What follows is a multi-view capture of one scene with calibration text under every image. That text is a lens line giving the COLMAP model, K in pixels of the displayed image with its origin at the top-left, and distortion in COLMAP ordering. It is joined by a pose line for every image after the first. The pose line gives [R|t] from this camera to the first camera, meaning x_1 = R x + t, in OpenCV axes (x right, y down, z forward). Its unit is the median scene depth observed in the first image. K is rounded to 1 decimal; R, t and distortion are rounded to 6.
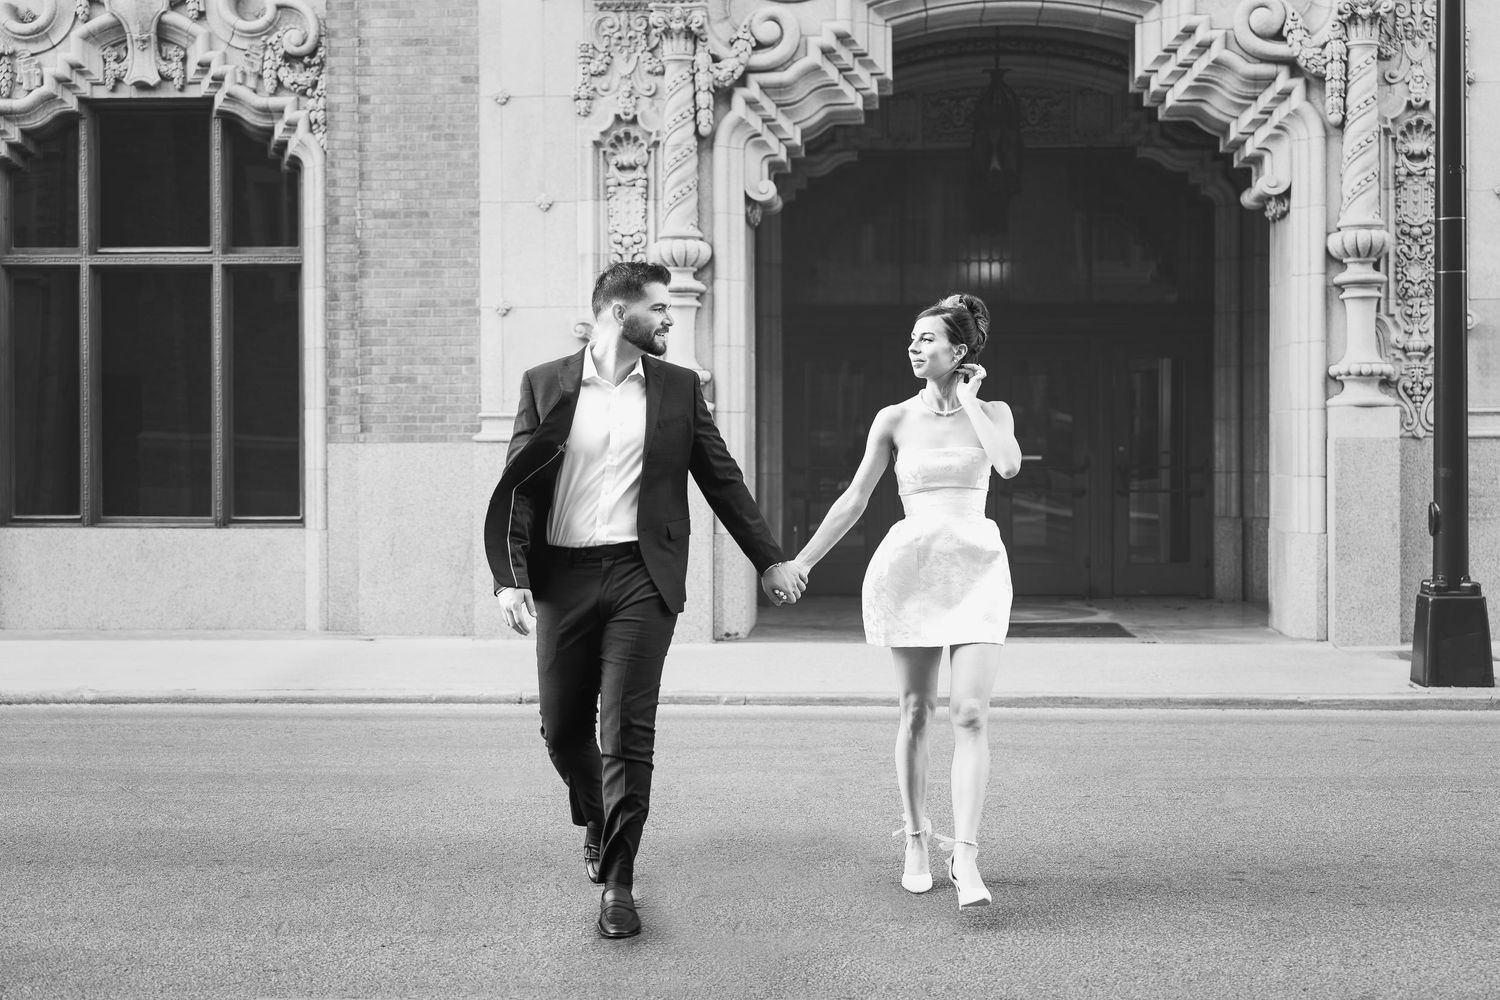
lens RADIAL K [[1929.8, 0, 738.0], [0, 1929.8, 499.3], [0, 0, 1]] dist [0.019944, 0.000000]
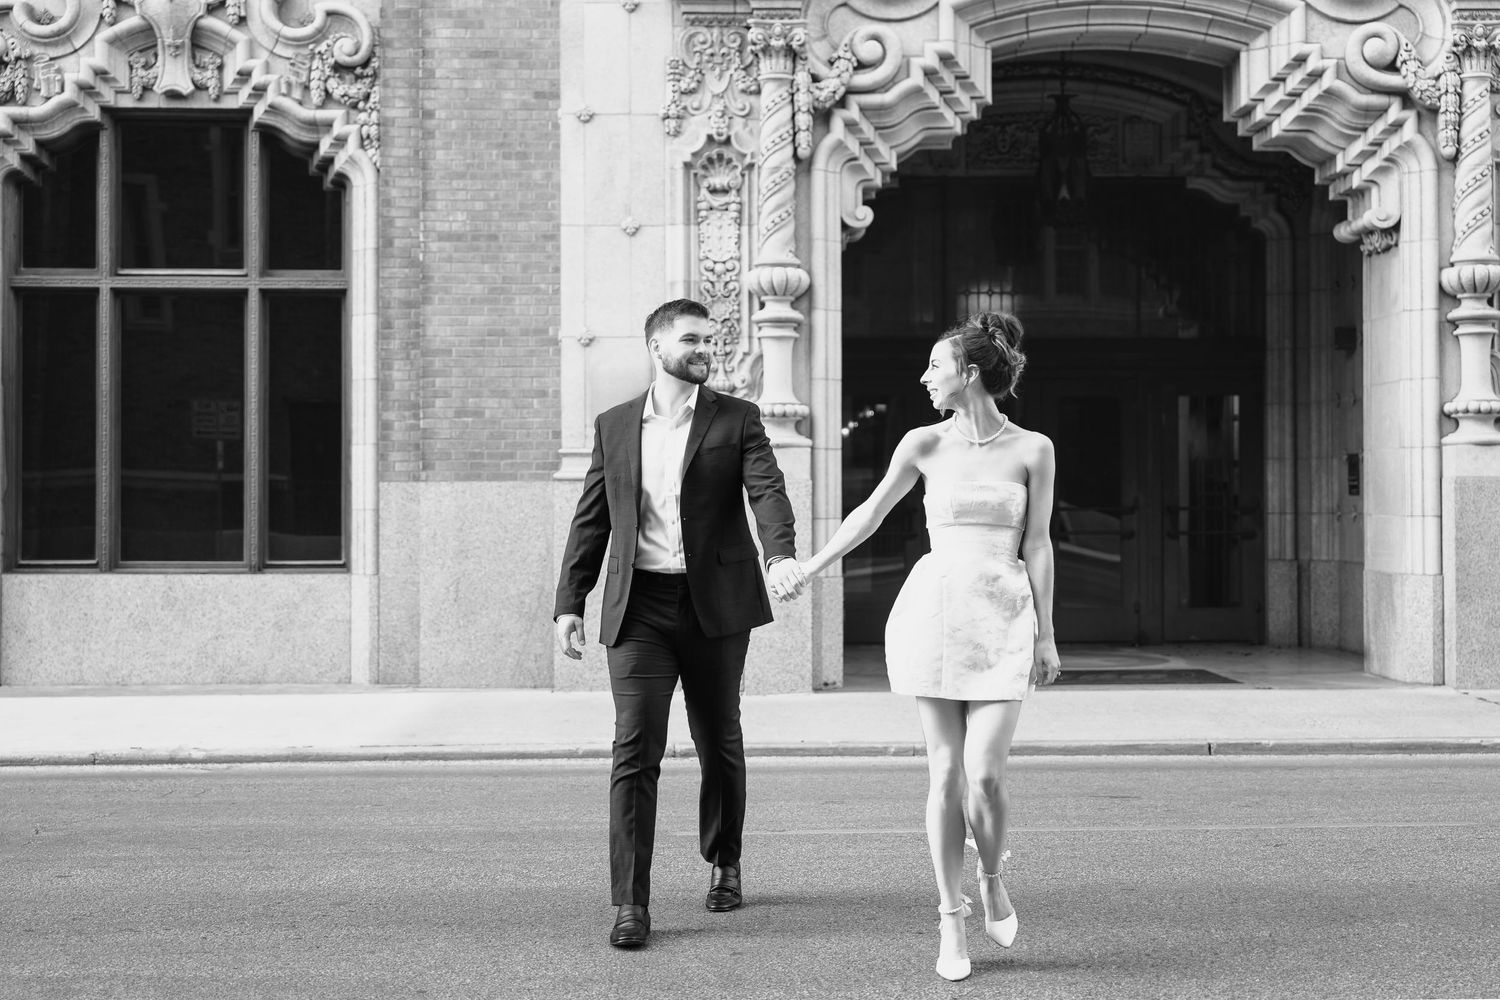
lens RADIAL K [[2060.5, 0, 767.2], [0, 2060.5, 498.6], [0, 0, 1]] dist [0.022773, 0.000000]
pose [[0.995336, 0.000377, 0.096471, -0.126600], [0.001858, 0.999732, -0.023078, 0.002465], [-0.096453, 0.023150, 0.995068, -0.004981]]
